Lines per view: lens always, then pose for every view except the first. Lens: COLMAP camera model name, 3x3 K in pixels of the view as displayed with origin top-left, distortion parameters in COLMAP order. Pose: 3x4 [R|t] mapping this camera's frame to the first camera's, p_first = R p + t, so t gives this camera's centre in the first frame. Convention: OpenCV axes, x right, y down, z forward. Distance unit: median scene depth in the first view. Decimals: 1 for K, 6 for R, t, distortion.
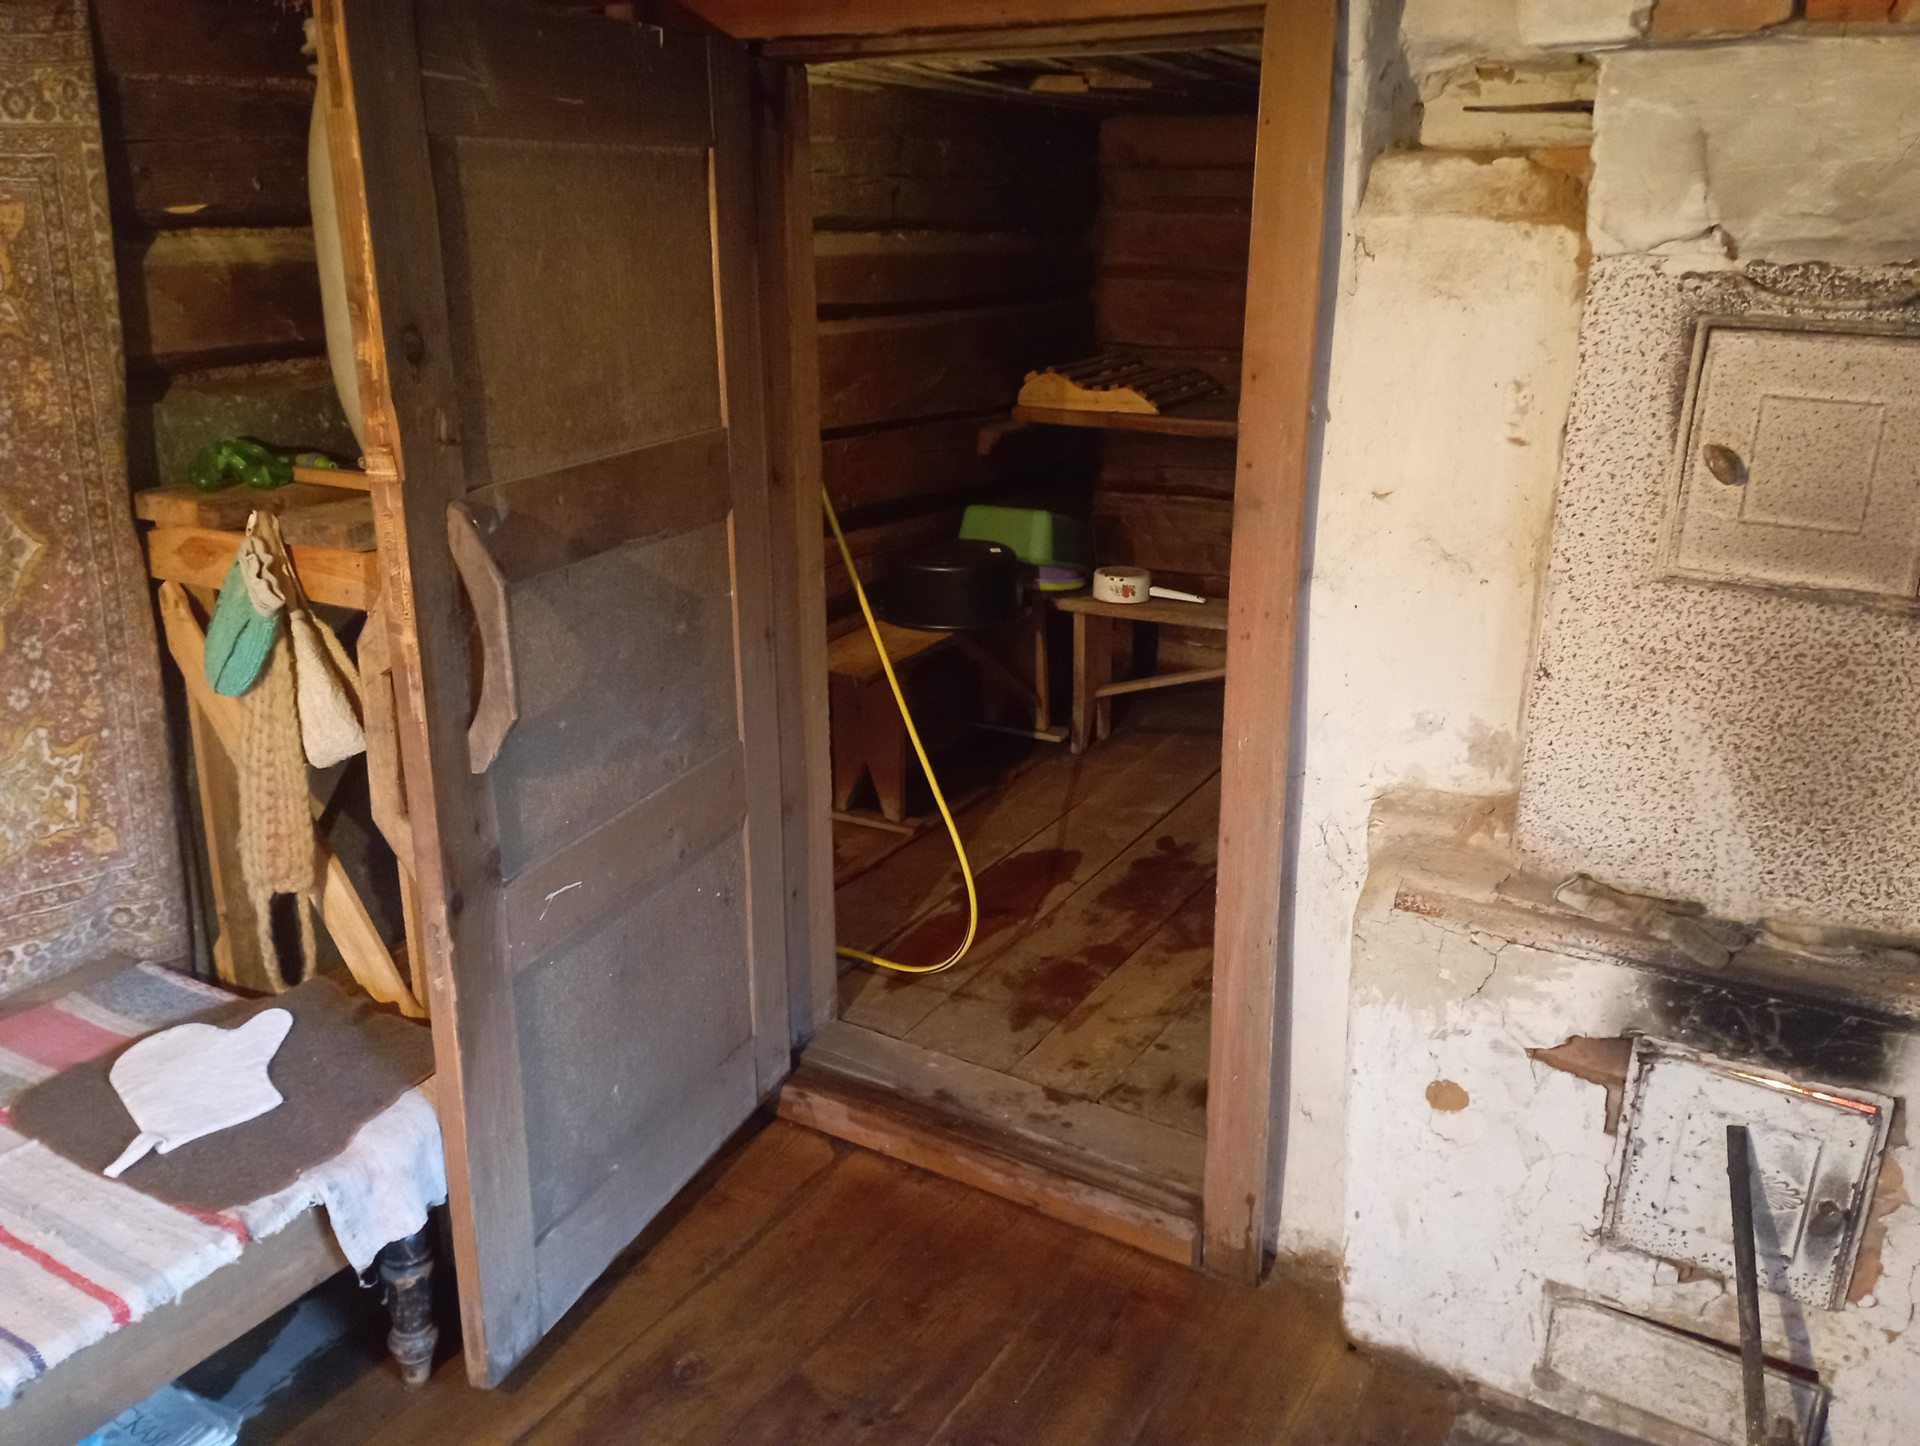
lens RADIAL K [[1575.2, 0, 958.2], [0, 1575.2, 723.7], [0, 0, 1]] dist [0.034004, -0.042942]
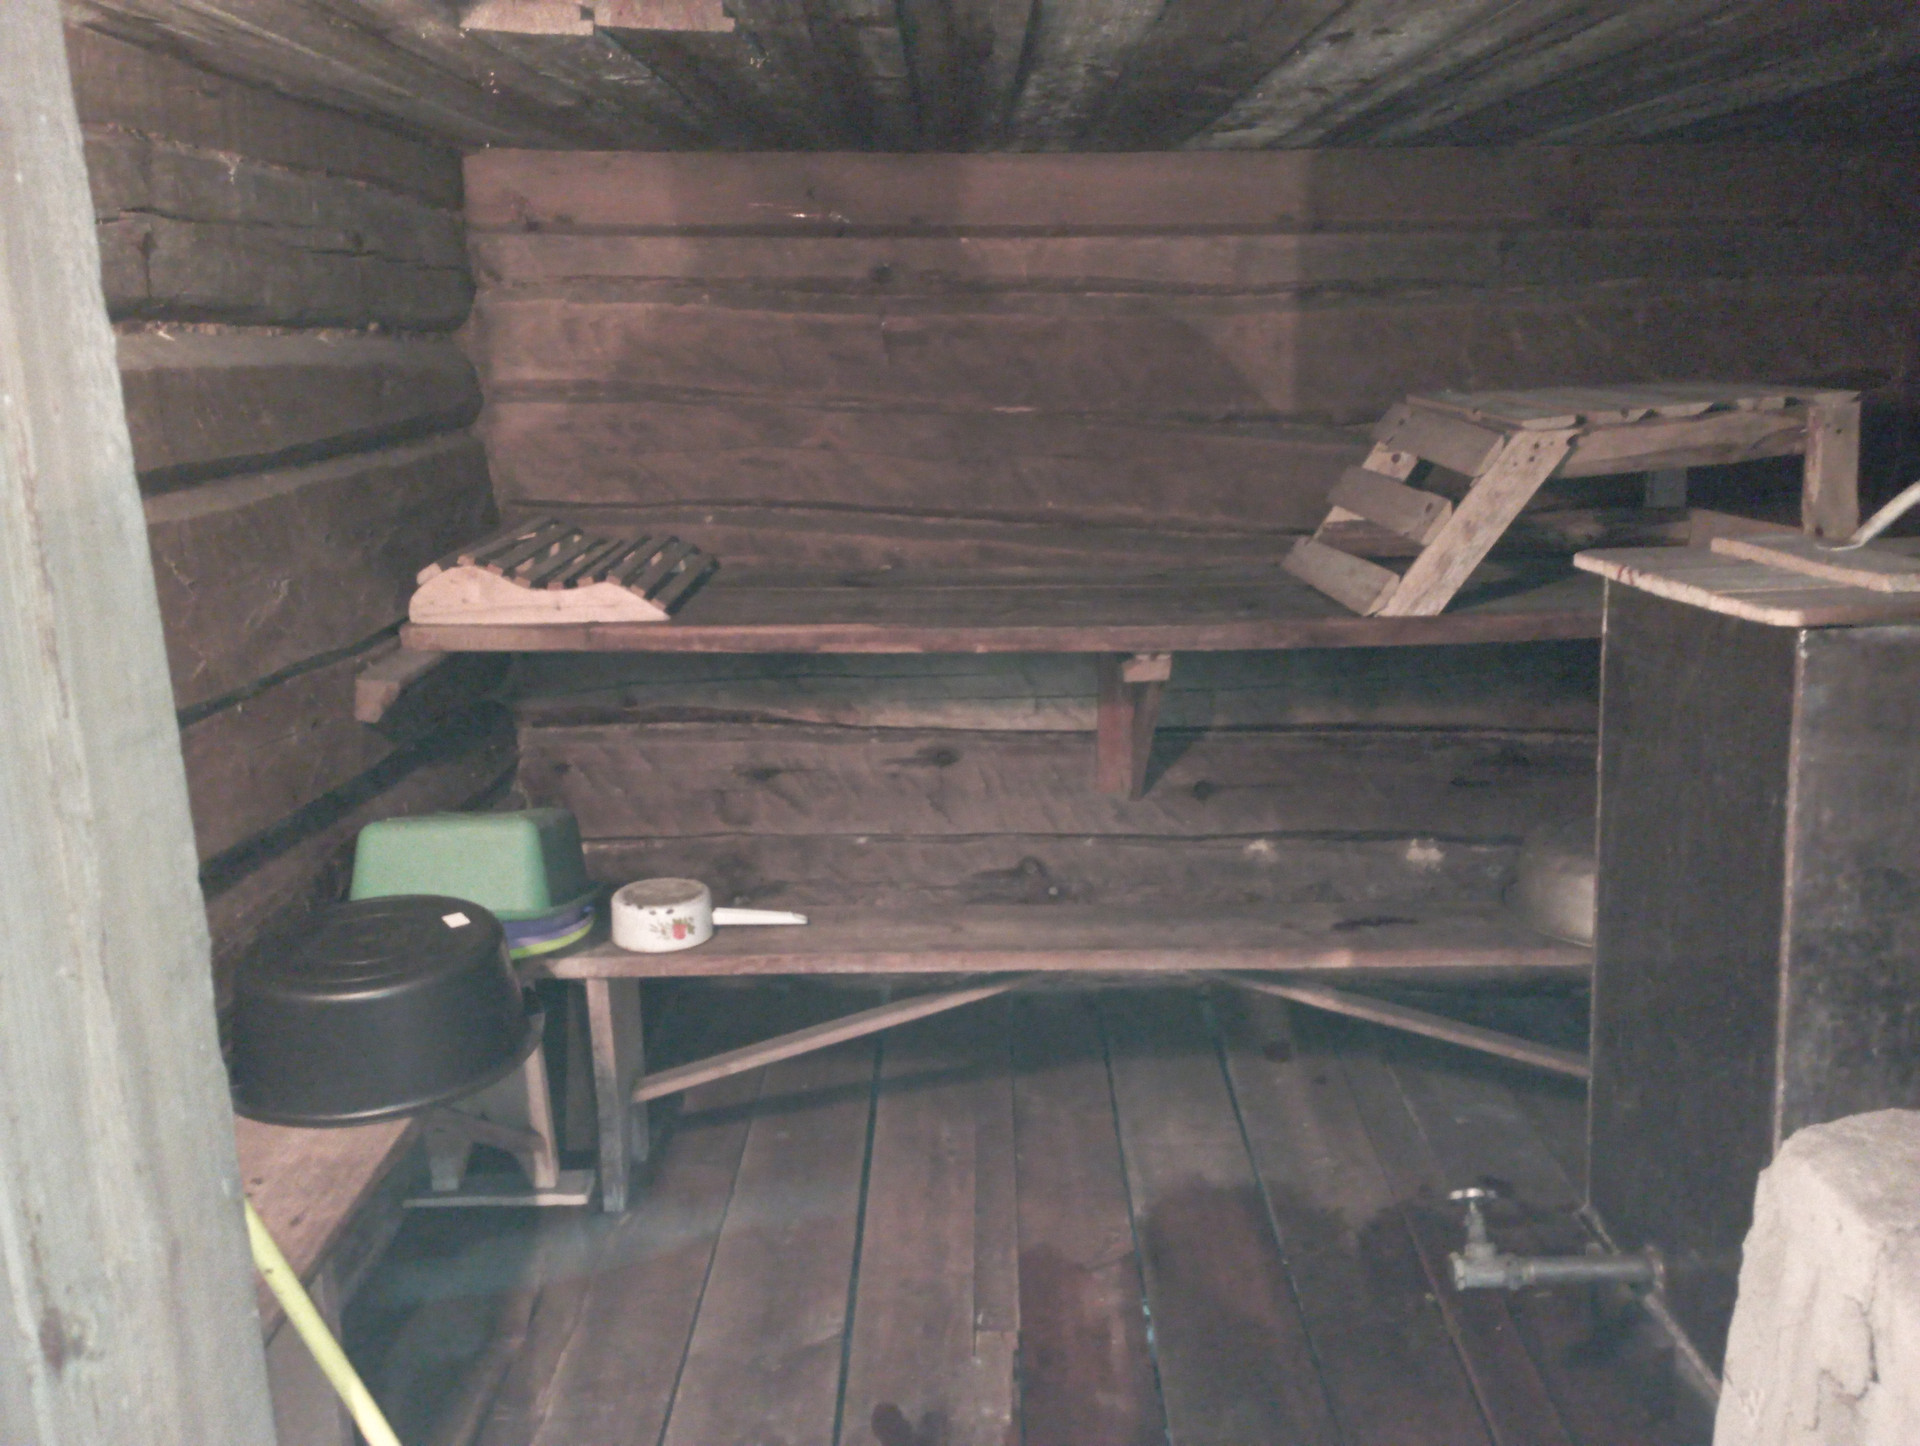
lens RADIAL K [[1575.2, 0, 975.3], [0, 1575.2, 712.7], [0, 0, 1]] dist [0.034004, -0.042942]
pose [[0.872797, -0.125253, 0.471738, -0.059830], [0.162914, 0.985843, -0.039665, -0.117581], [-0.460091, 0.111472, 0.880846, 0.416360]]
